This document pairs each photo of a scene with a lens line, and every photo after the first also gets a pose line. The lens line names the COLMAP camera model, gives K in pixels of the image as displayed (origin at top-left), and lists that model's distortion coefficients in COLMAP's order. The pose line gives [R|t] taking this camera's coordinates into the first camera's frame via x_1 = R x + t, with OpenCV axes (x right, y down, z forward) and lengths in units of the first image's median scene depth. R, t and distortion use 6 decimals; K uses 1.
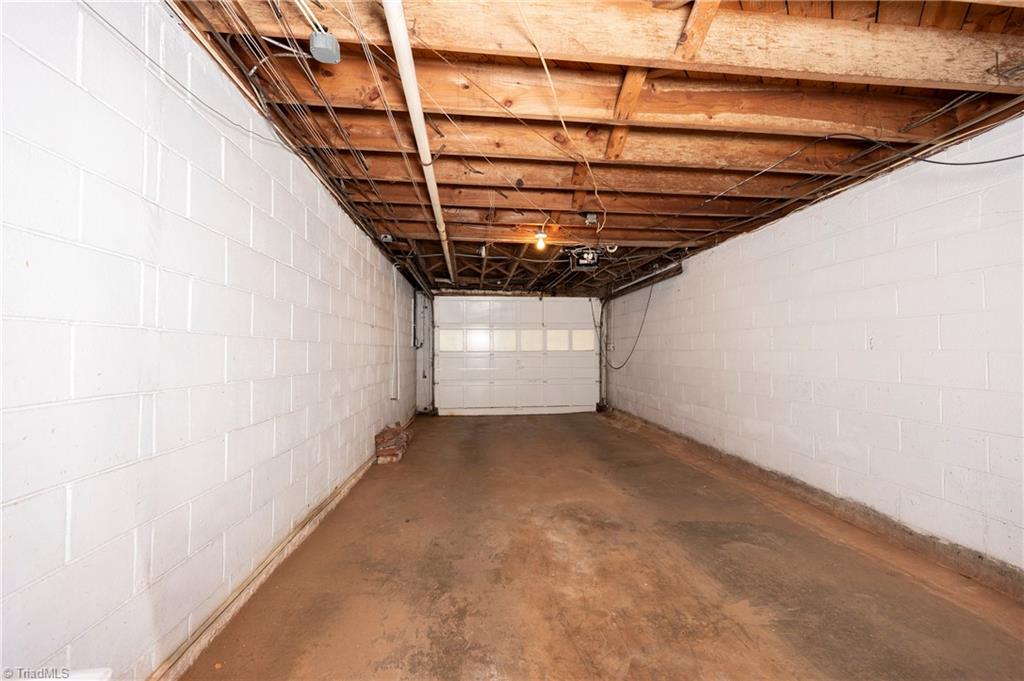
lens RADIAL K [[405.2, 0, 513.7], [0, 405.2, 341.7], [0, 0, 1]] dist [0.000902, 0.000182]
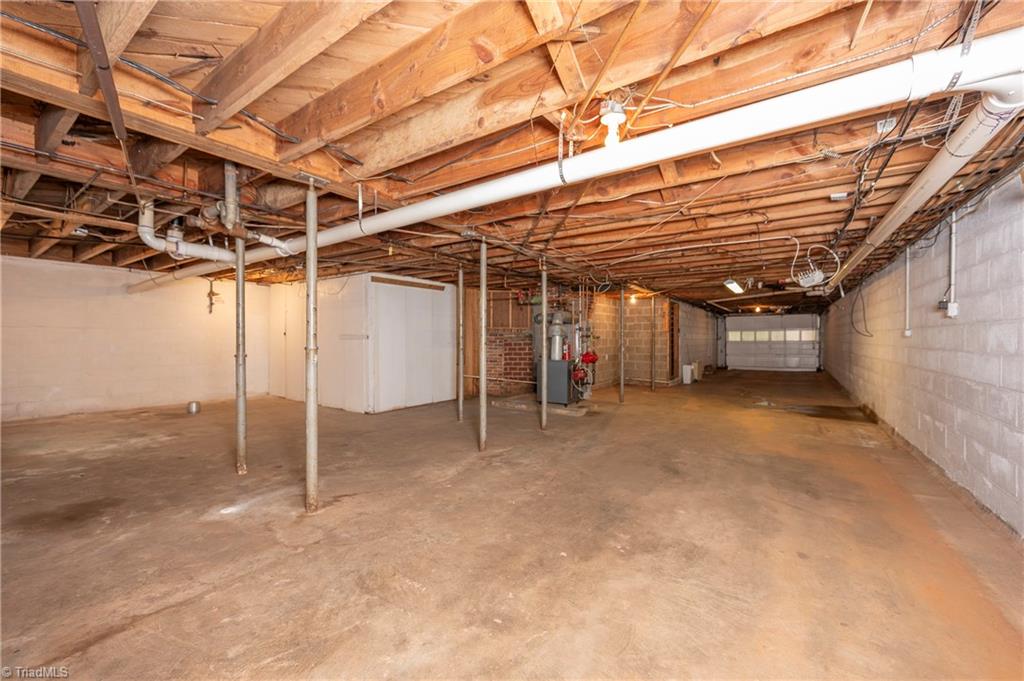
lens RADIAL K [[405.2, 0, 512.4], [0, 405.2, 342.4], [0, 0, 1]] dist [0.000902, 0.000182]
pose [[0.761118, 0.001119, -0.648612, 0.358341], [0.010773, 0.999839, 0.014368, -0.015272], [0.648523, -0.017923, 0.760984, -1.476294]]
